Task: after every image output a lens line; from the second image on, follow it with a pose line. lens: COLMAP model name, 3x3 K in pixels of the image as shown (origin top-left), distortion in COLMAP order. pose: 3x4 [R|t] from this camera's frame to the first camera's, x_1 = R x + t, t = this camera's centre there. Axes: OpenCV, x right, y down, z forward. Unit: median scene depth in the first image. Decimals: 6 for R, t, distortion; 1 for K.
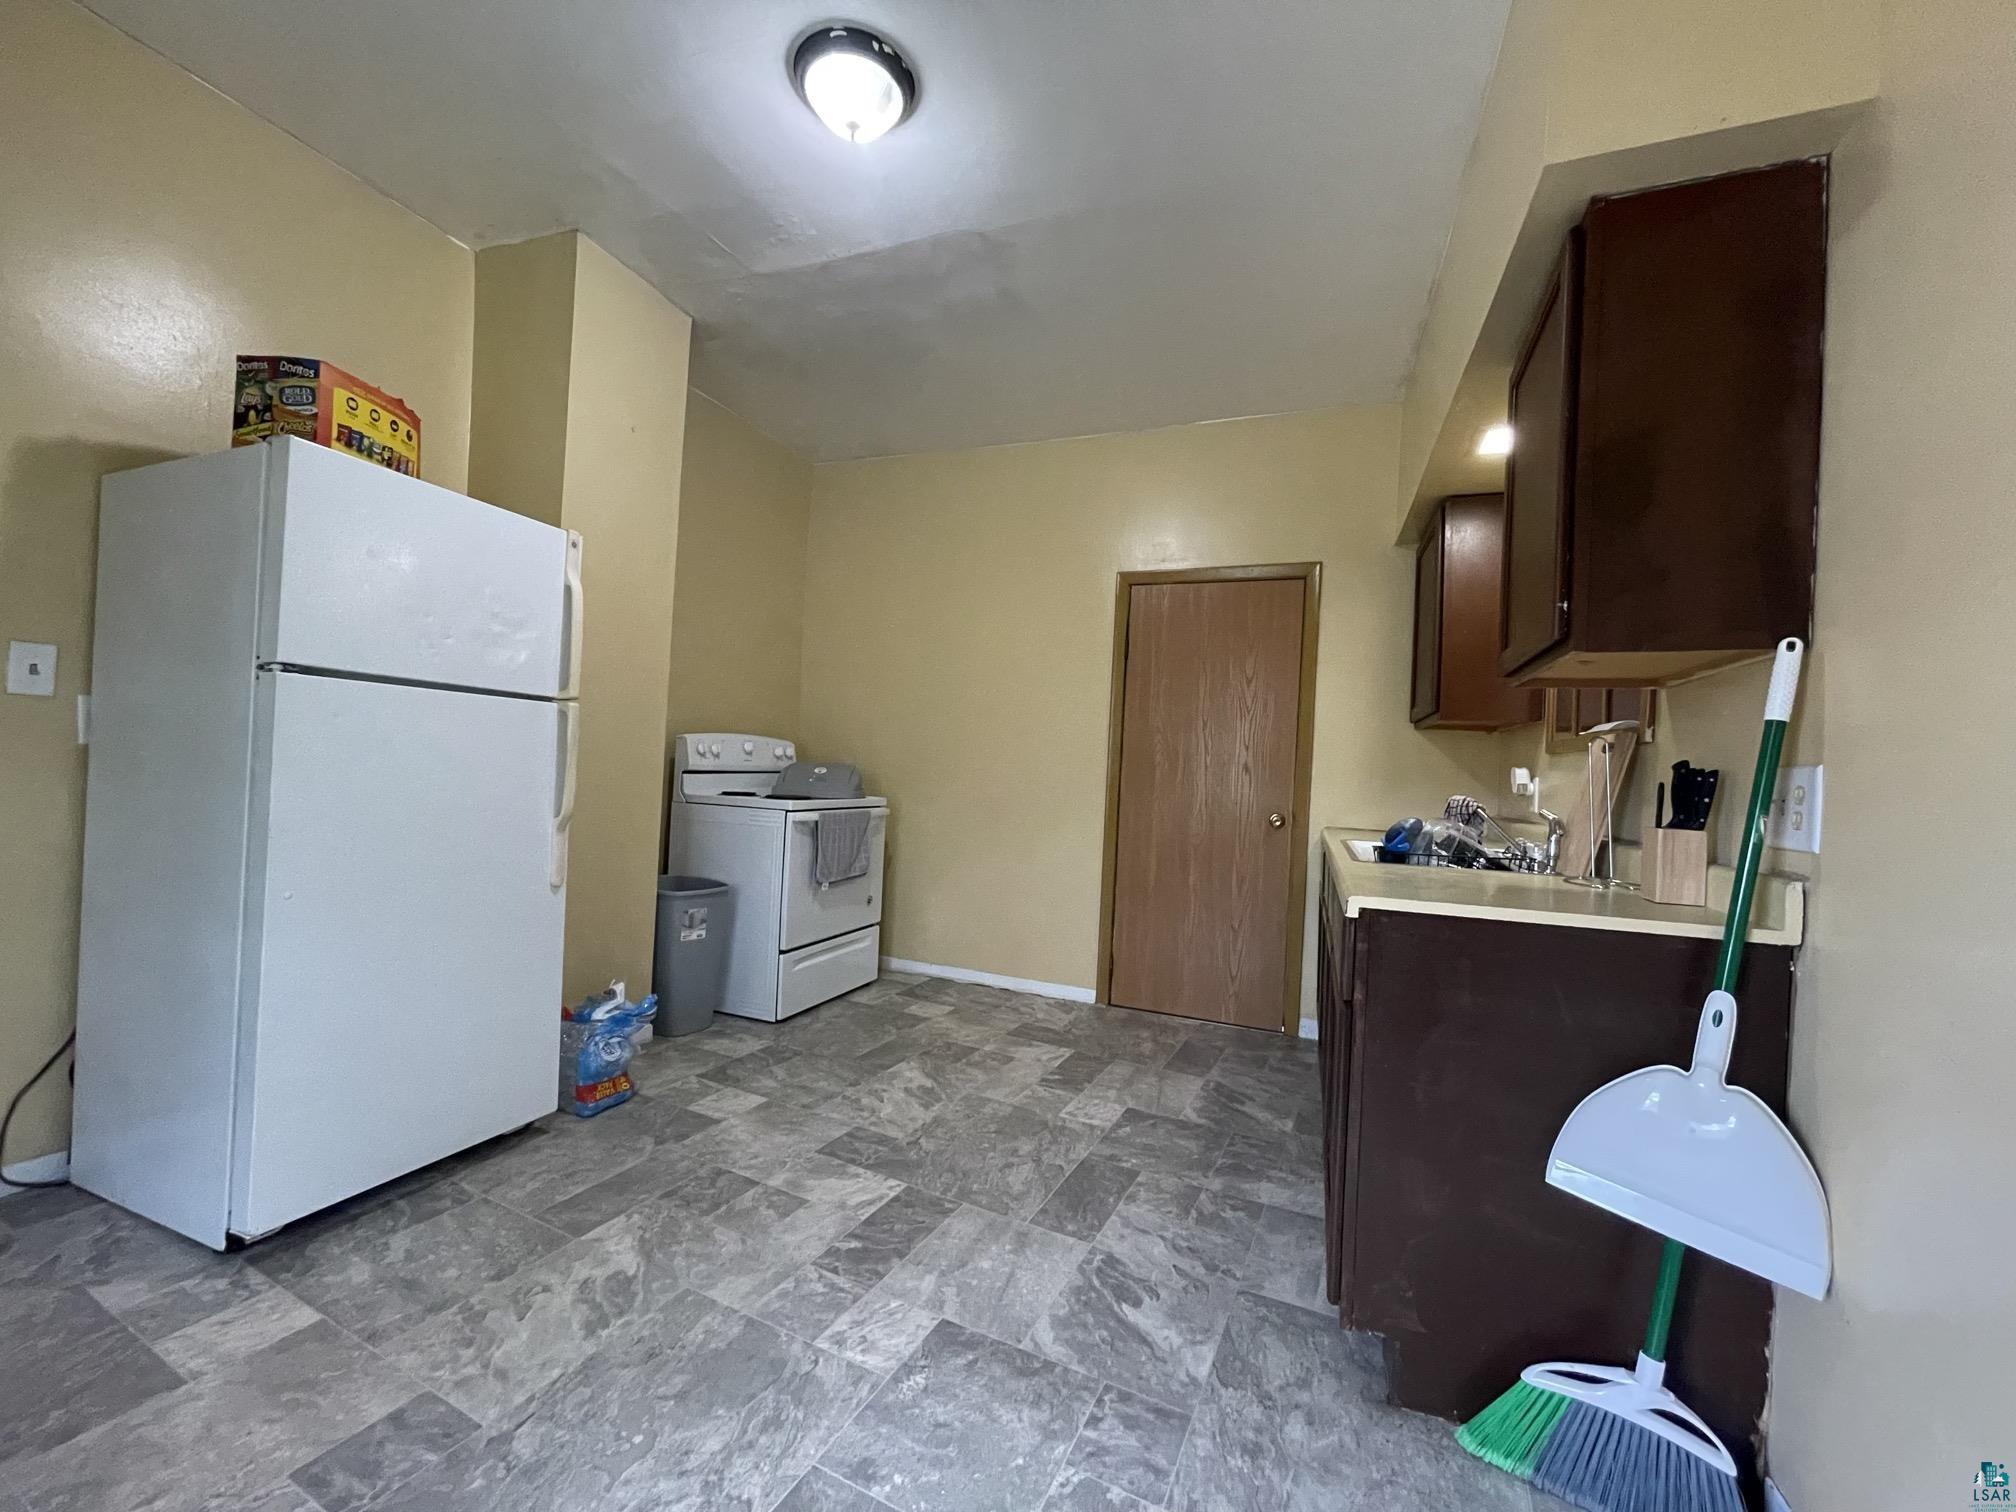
lens RADIAL K [[819.5, 0, 1007.0], [0, 819.5, 755.3], [0, 0, 1]] dist [-0.002388, 0.000102]
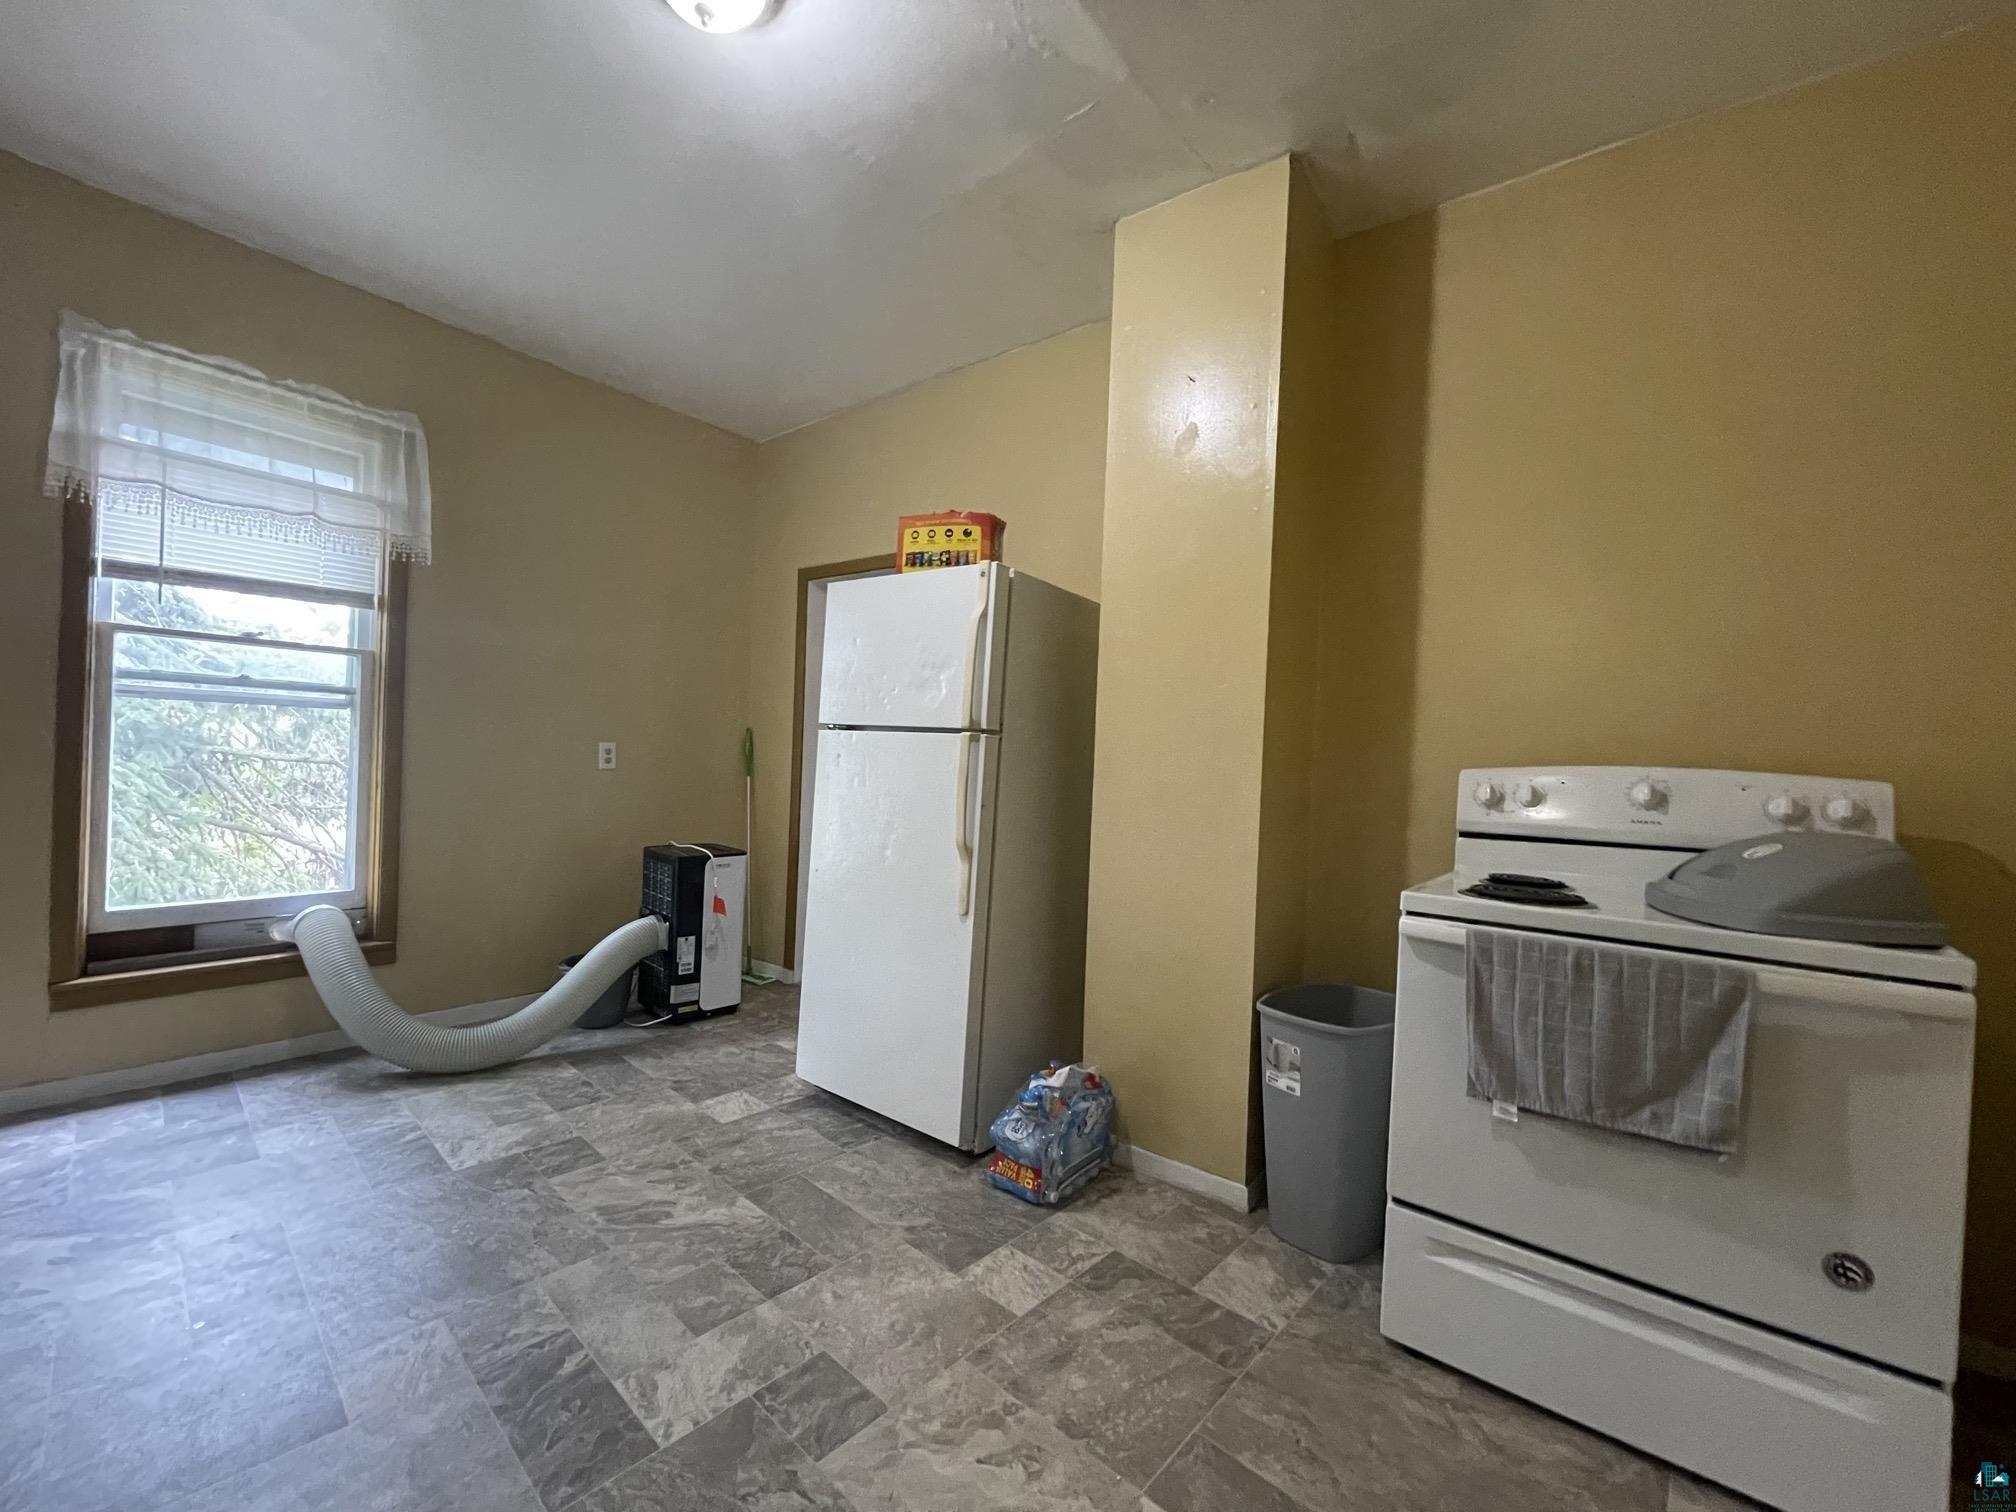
lens RADIAL K [[819.5, 0, 1000.4], [0, 819.5, 763.9], [0, 0, 1]] dist [-0.002388, 0.000102]
pose [[-0.281350, -0.066008, -0.957332, 0.425280], [-0.048196, 0.997344, -0.054603, 0.028543], [0.958394, 0.030777, -0.283784, 1.378685]]
